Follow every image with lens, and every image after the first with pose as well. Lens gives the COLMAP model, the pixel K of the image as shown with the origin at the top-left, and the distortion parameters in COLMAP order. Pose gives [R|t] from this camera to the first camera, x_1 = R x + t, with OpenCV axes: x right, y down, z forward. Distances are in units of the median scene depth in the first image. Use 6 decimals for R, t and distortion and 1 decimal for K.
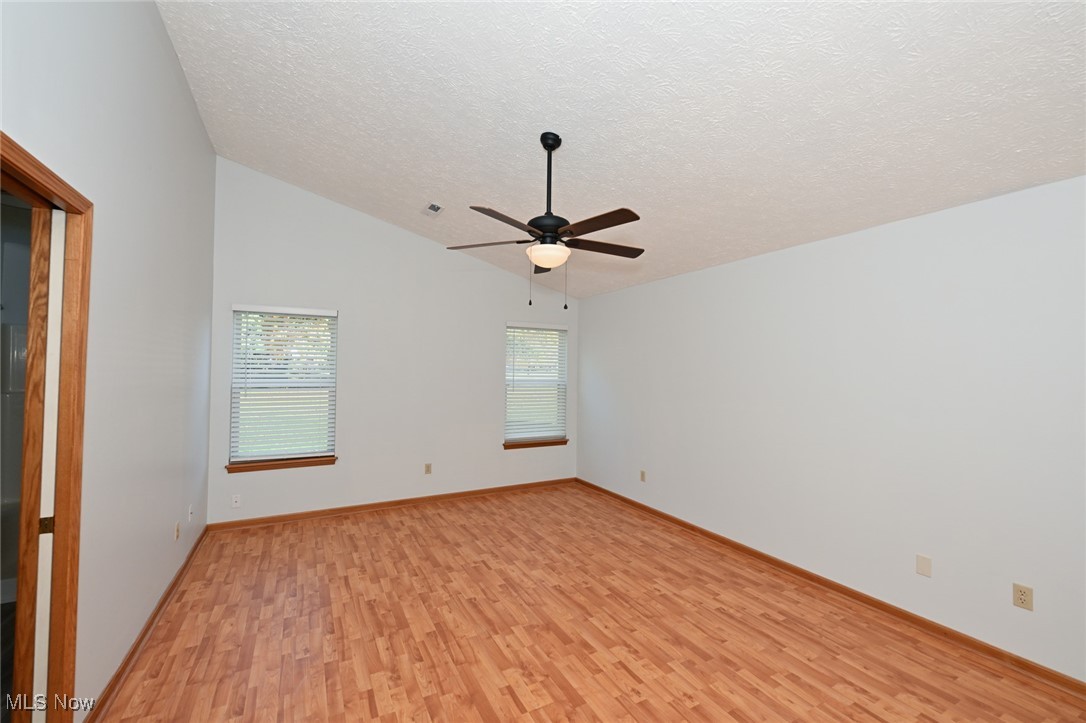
lens RADIAL K [[438.5, 0, 542.2], [0, 438.5, 371.3], [0, 0, 1]] dist [-0.000097, -0.000081]
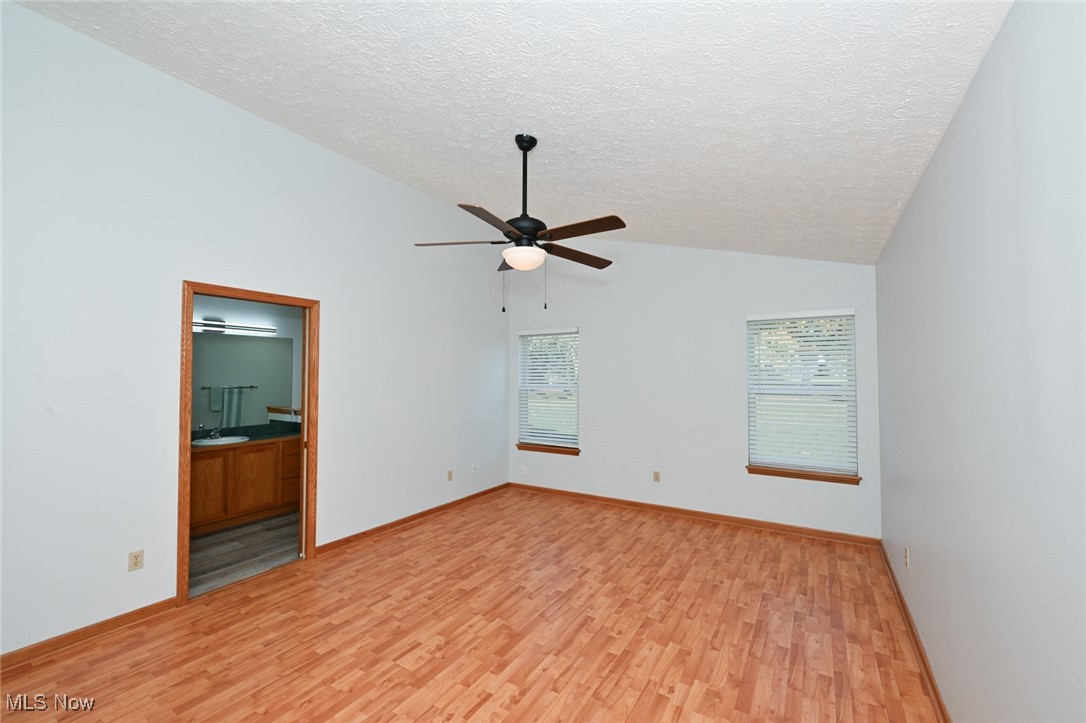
lens RADIAL K [[438.5, 0, 542.2], [0, 438.5, 371.3], [0, 0, 1]] dist [-0.000097, -0.000081]
pose [[0.501703, -0.019831, -0.864812, 0.699558], [0.004422, 0.999783, -0.020361, 0.008252], [0.865028, 0.006391, 0.501682, 0.430041]]
